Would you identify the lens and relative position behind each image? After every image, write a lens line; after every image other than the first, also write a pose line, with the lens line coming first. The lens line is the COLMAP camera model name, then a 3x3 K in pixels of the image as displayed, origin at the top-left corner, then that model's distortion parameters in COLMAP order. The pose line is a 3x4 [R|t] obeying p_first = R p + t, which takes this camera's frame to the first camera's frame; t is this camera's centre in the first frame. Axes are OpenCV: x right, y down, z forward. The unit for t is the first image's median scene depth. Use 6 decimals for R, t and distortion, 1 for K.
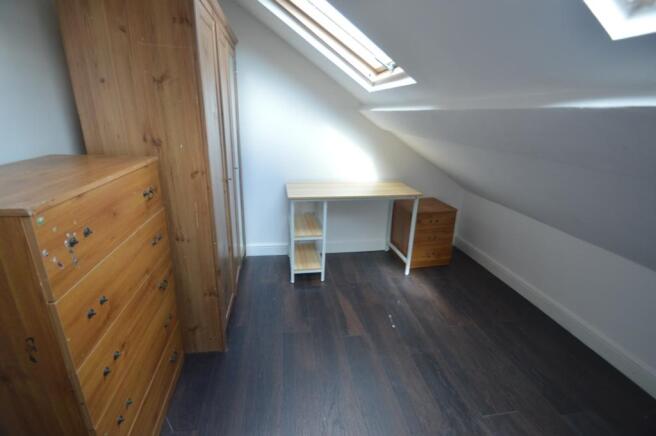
lens RADIAL K [[296.5, 0, 324.8], [0, 296.5, 215.1], [0, 0, 1]] dist [-0.000466, -0.000207]
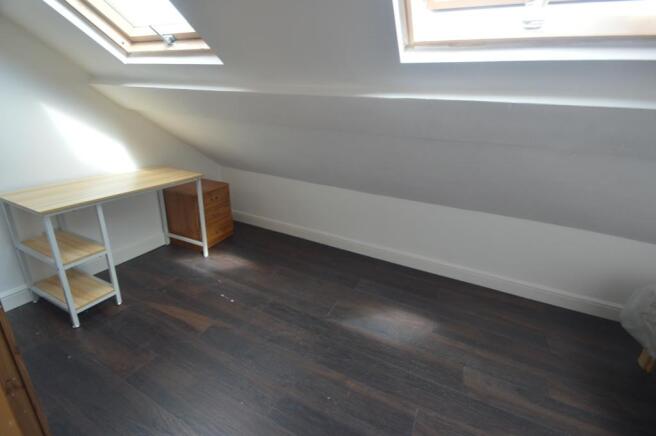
lens RADIAL K [[296.5, 0, 324.8], [0, 296.5, 215.1], [0, 0, 1]] dist [-0.000466, -0.000207]
pose [[0.555171, -0.278751, 0.783635, -0.267061], [0.229221, 0.956958, 0.178012, -0.022189], [-0.799527, 0.080798, 0.595171, 0.073656]]
